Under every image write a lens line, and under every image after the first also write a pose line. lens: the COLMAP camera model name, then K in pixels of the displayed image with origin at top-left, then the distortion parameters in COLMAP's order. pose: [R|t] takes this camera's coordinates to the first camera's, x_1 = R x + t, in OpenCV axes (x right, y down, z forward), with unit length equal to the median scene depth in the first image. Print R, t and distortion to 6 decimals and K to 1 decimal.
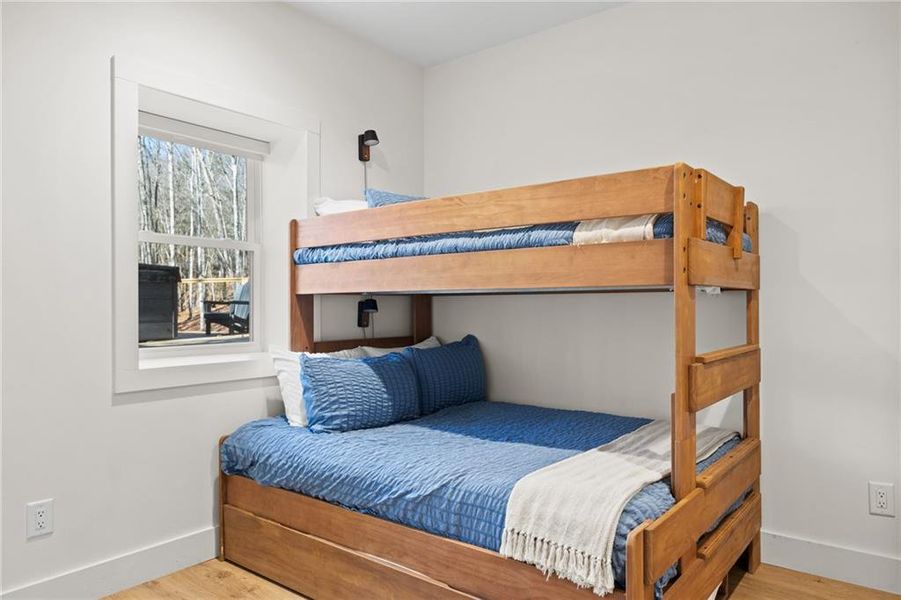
lens RADIAL K [[609.8, 0, 462.9], [0, 609.8, 304.5], [0, 0, 1]] dist [-0.003263, -0.002078]
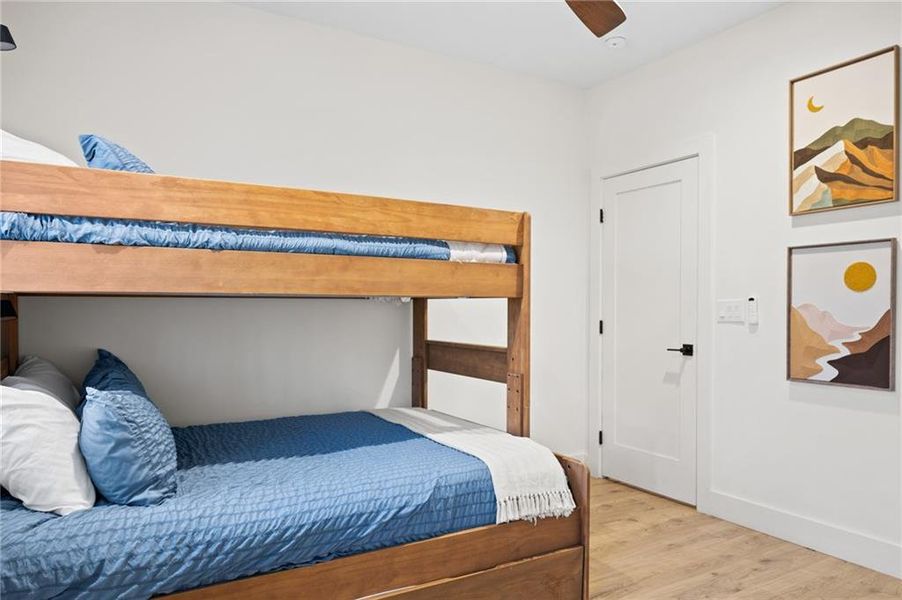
lens RADIAL K [[610.5, 0, 463.5], [0, 610.5, 304.5], [0, 0, 1]] dist [-0.003263, -0.002078]
pose [[0.356387, 0.003899, 0.934330, -0.877320], [-0.009518, 0.999955, -0.000542, -0.011262], [-0.934290, -0.008699, 0.356408, 0.526825]]
